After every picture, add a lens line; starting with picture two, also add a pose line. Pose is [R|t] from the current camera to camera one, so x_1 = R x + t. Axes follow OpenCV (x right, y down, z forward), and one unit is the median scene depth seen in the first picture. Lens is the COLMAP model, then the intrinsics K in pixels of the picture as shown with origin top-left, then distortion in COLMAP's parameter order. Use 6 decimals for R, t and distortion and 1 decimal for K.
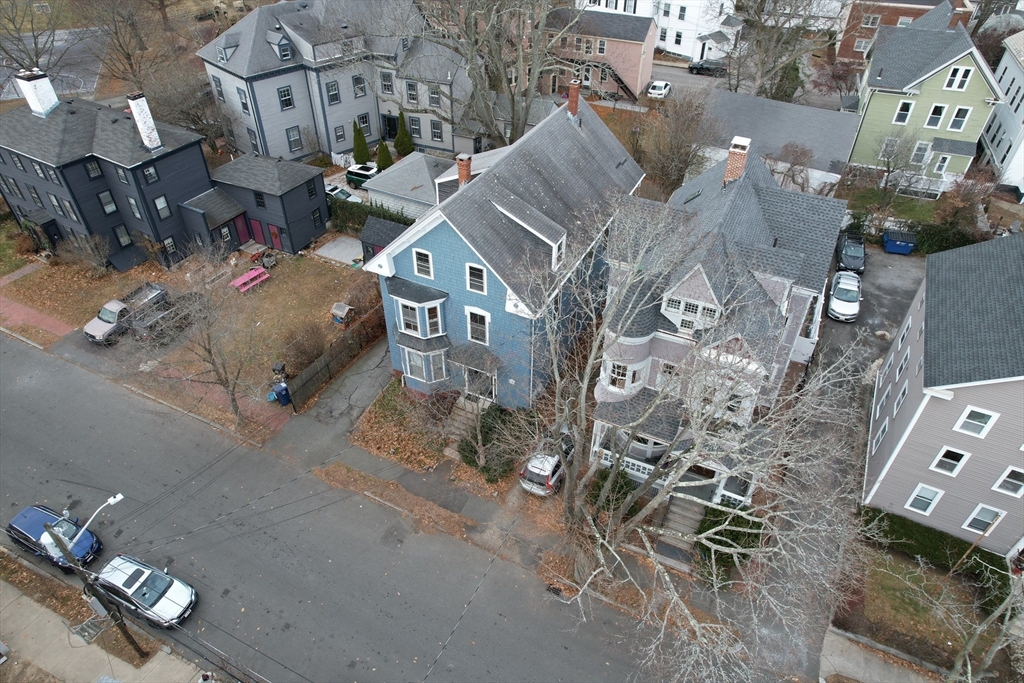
lens RADIAL K [[651.9, 0, 514.8], [0, 651.9, 347.5], [0, 0, 1]] dist [-0.067770, 0.039823]
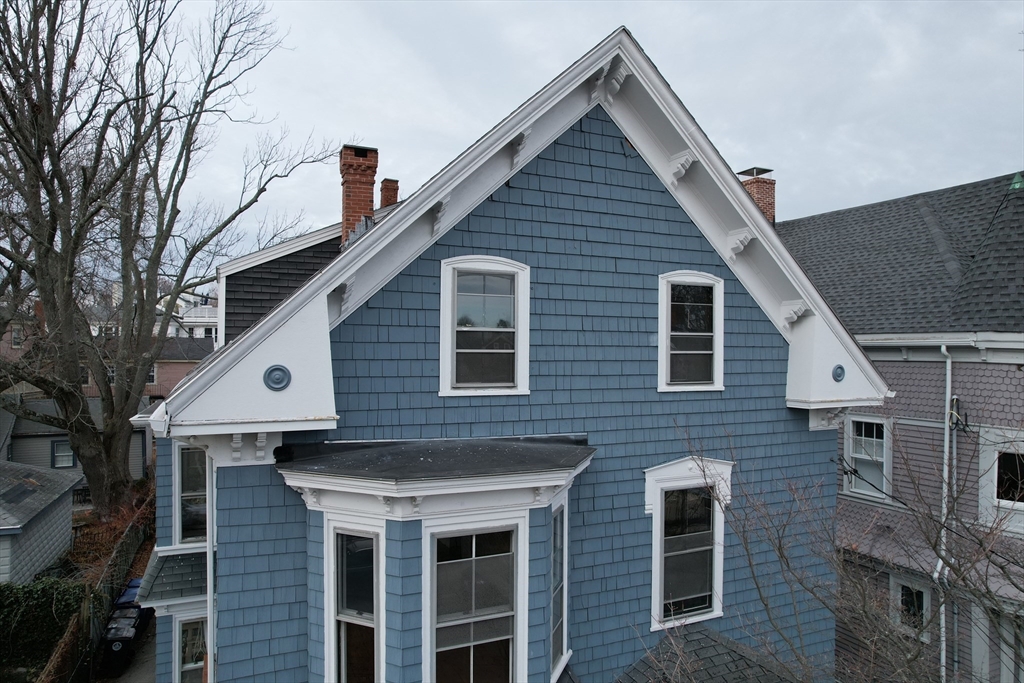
lens RADIAL K [[651.9, 0, 512.2], [0, 651.9, 344.2], [0, 0, 1]] dist [-0.067770, 0.039823]
pose [[0.654201, 0.001537, 0.756319, -0.231066], [0.481069, 0.770788, -0.417682, -0.015547], [-0.583604, 0.637090, 0.503511, 0.648997]]
